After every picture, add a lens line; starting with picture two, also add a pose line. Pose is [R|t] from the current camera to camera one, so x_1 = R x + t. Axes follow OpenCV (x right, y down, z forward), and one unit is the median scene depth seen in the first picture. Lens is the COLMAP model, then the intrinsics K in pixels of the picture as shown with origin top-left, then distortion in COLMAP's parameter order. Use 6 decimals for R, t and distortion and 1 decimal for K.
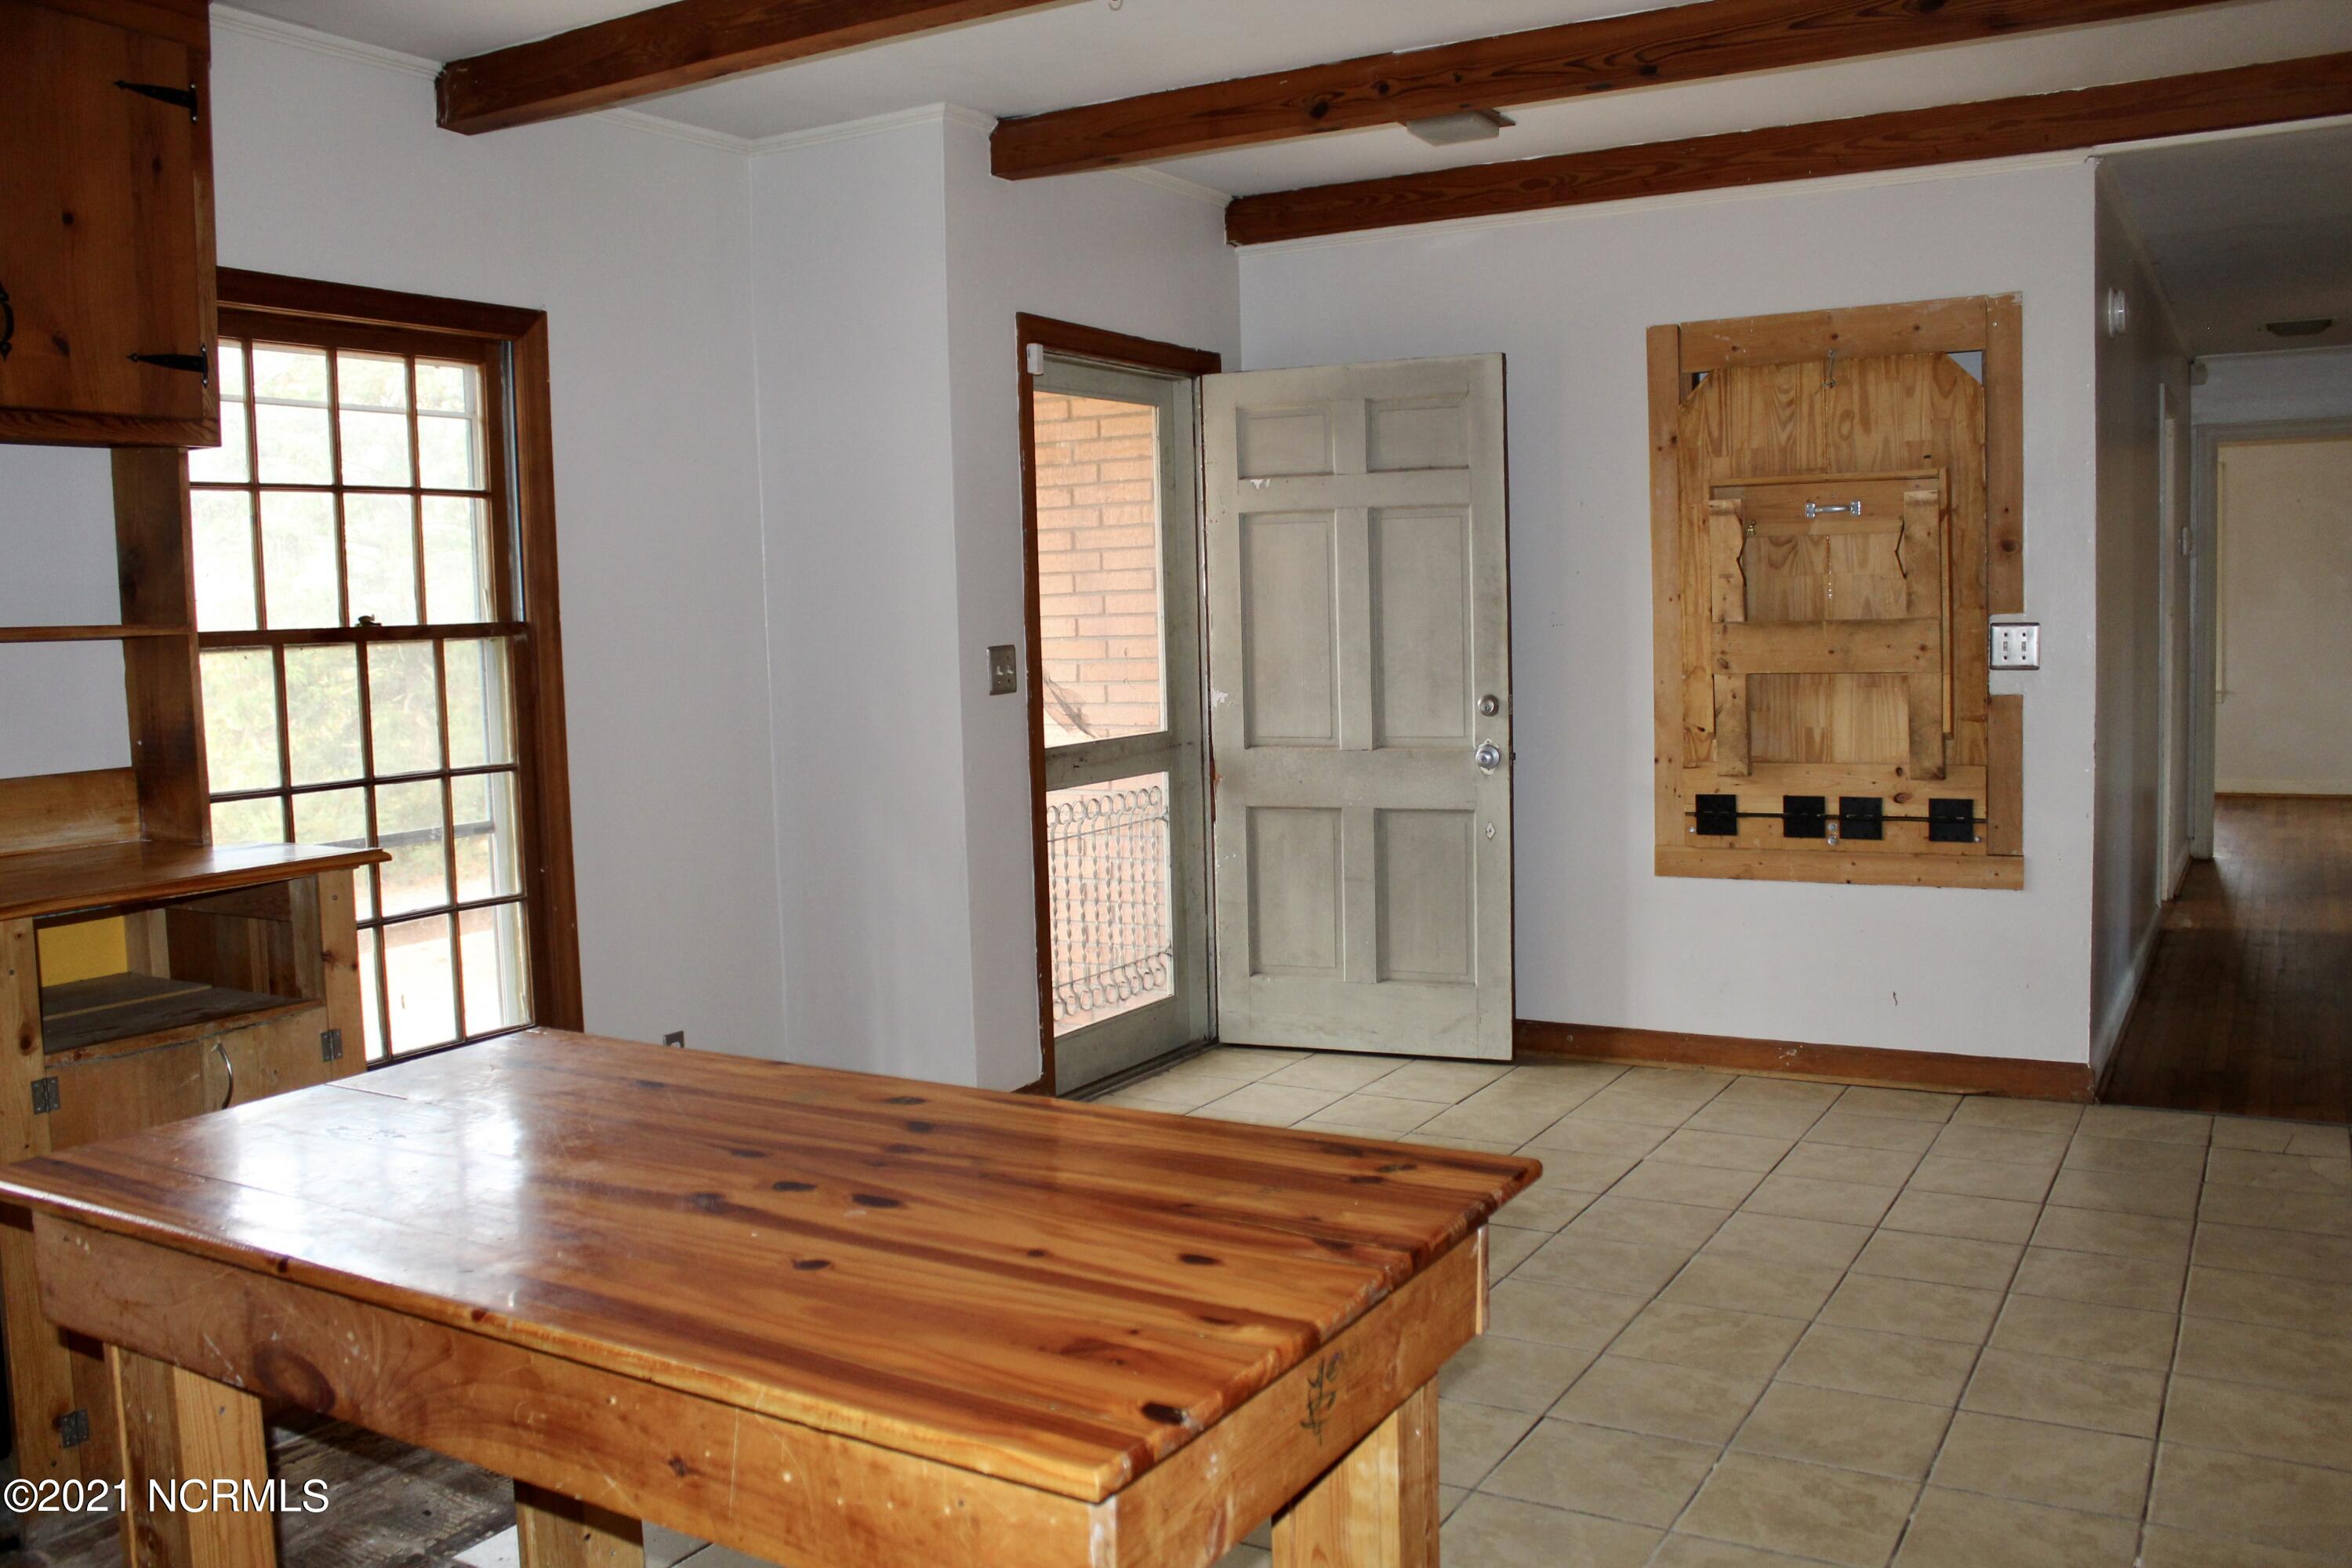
lens RADIAL K [[1988.8, 0, 1163.4], [0, 1988.8, 779.0], [0, 0, 1]] dist [-0.115634, 0.074424]
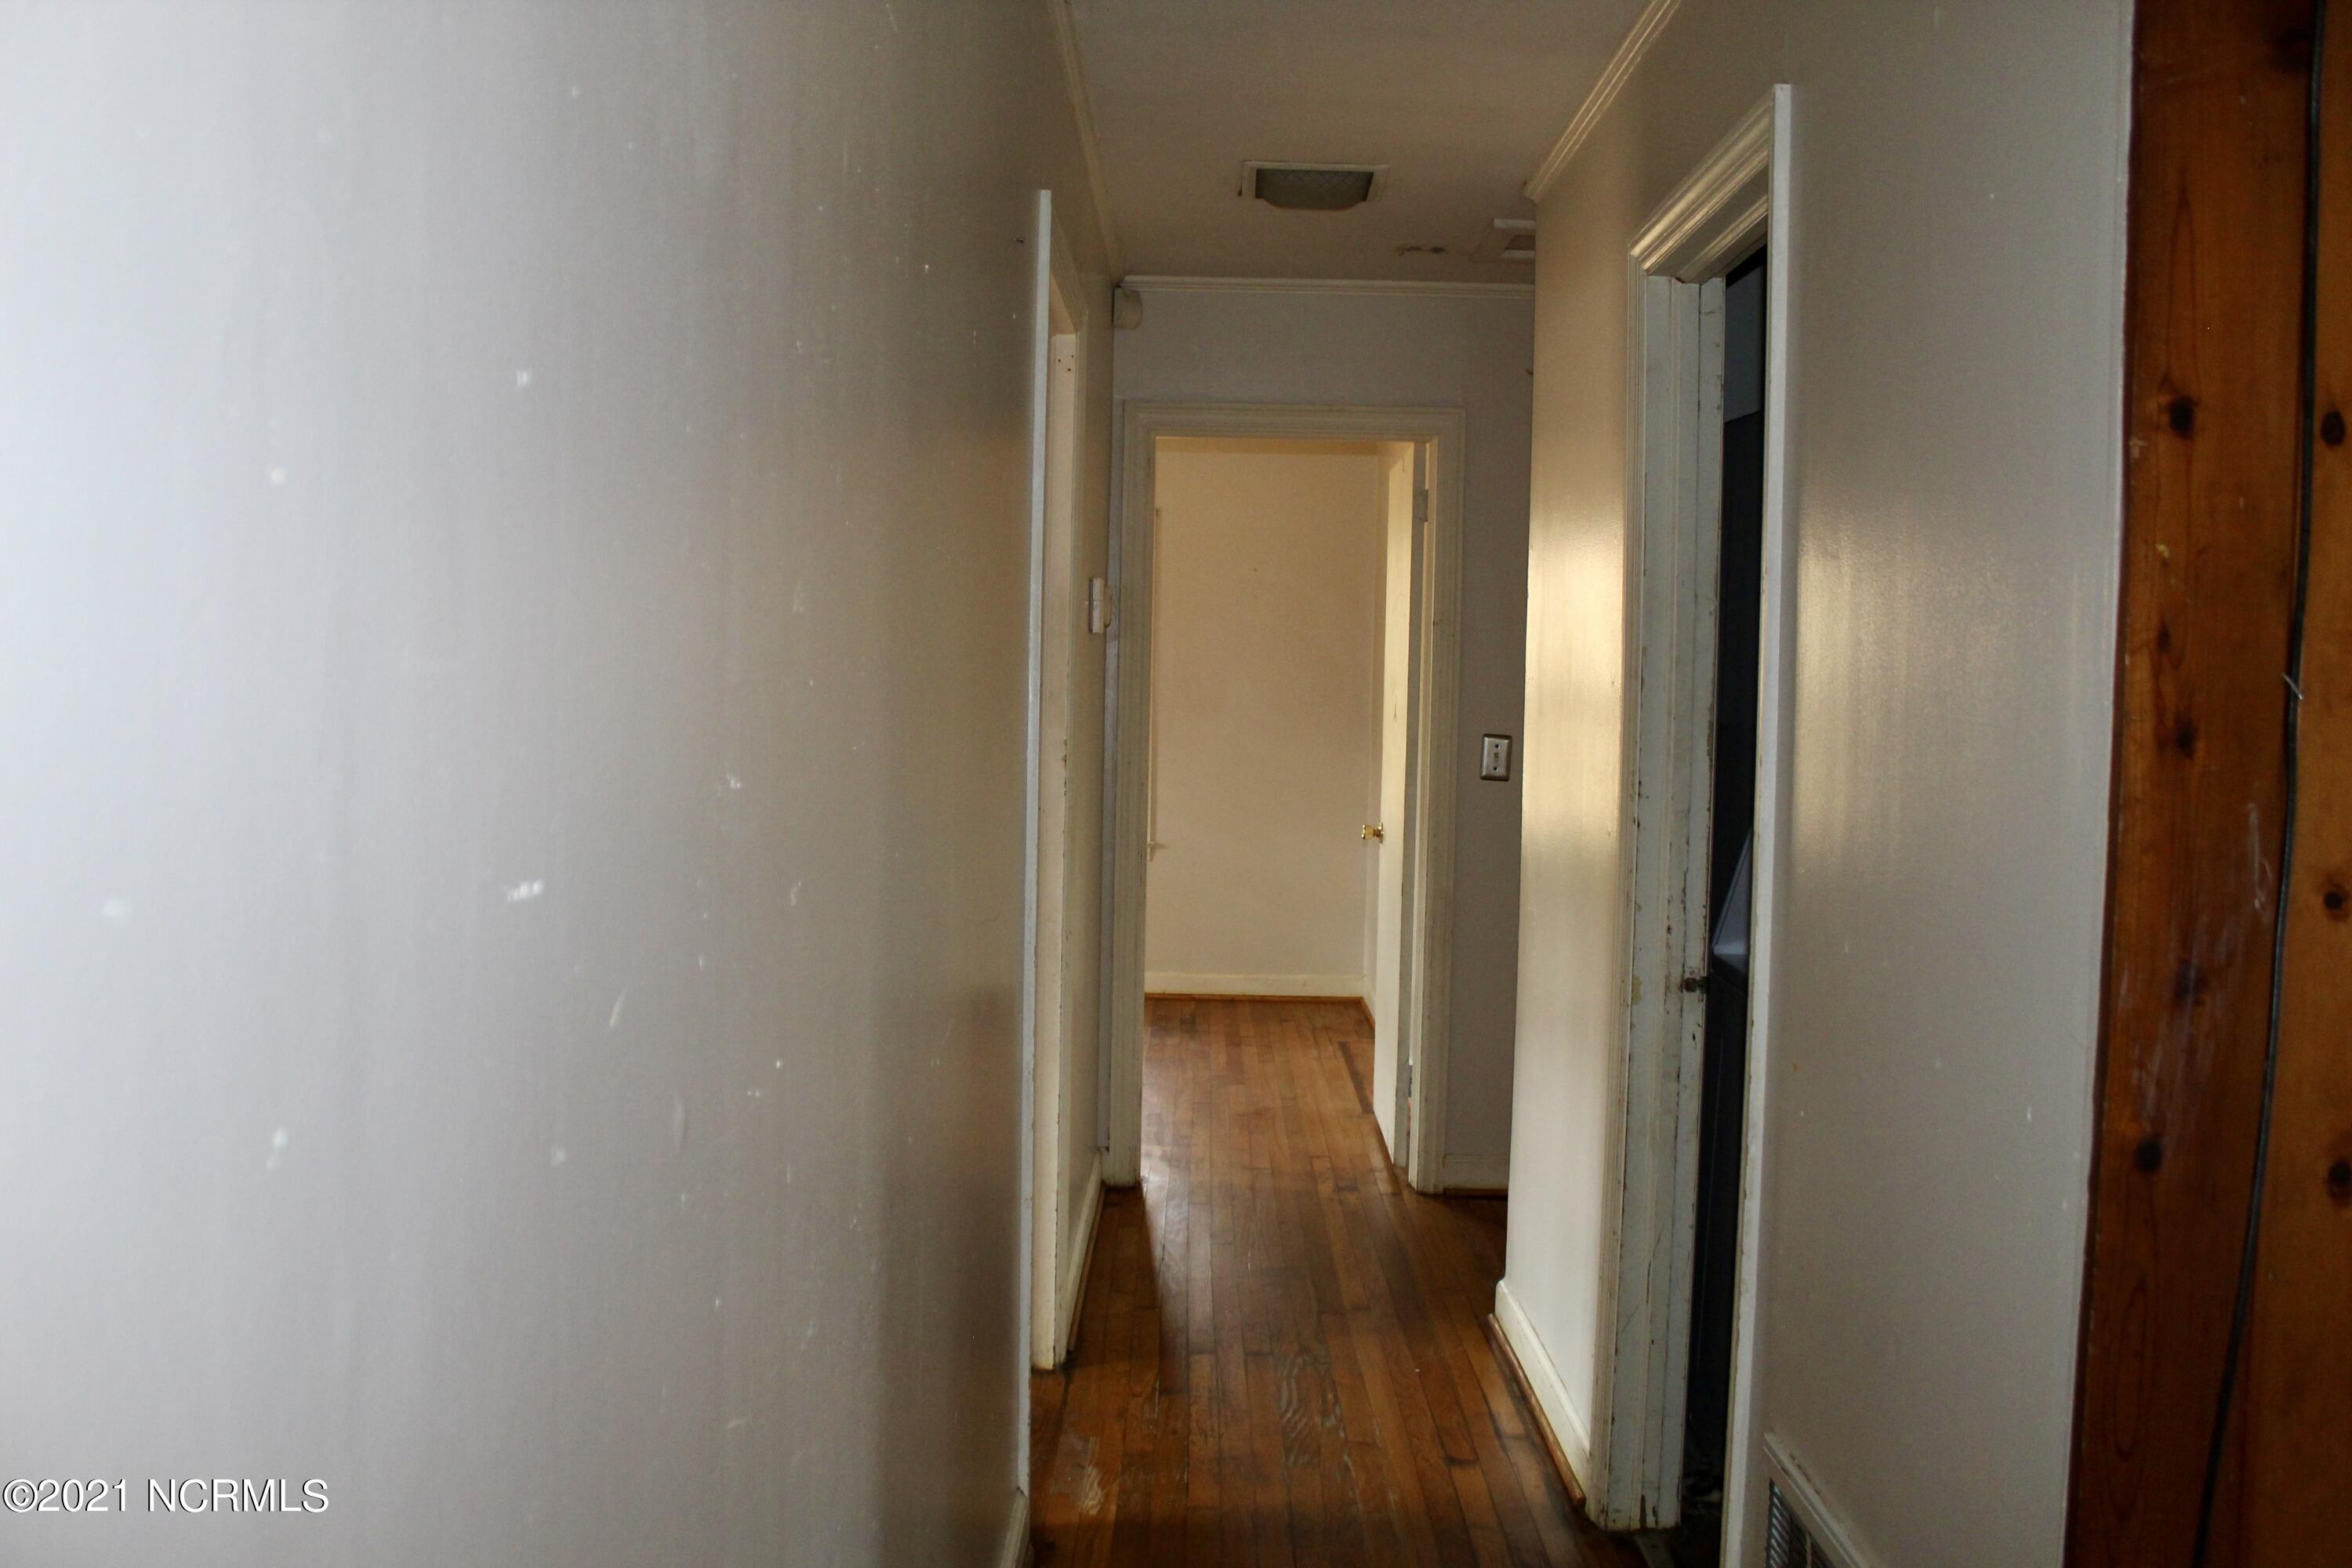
lens RADIAL K [[1988.8, 0, 1176.0], [0, 1988.8, 785.7], [0, 0, 1]] dist [-0.115634, 0.074424]
pose [[0.867071, 0.022487, 0.497677, 0.262608], [-0.007342, 0.999449, -0.032368, -0.053249], [-0.498131, 0.024411, 0.866758, 0.492031]]
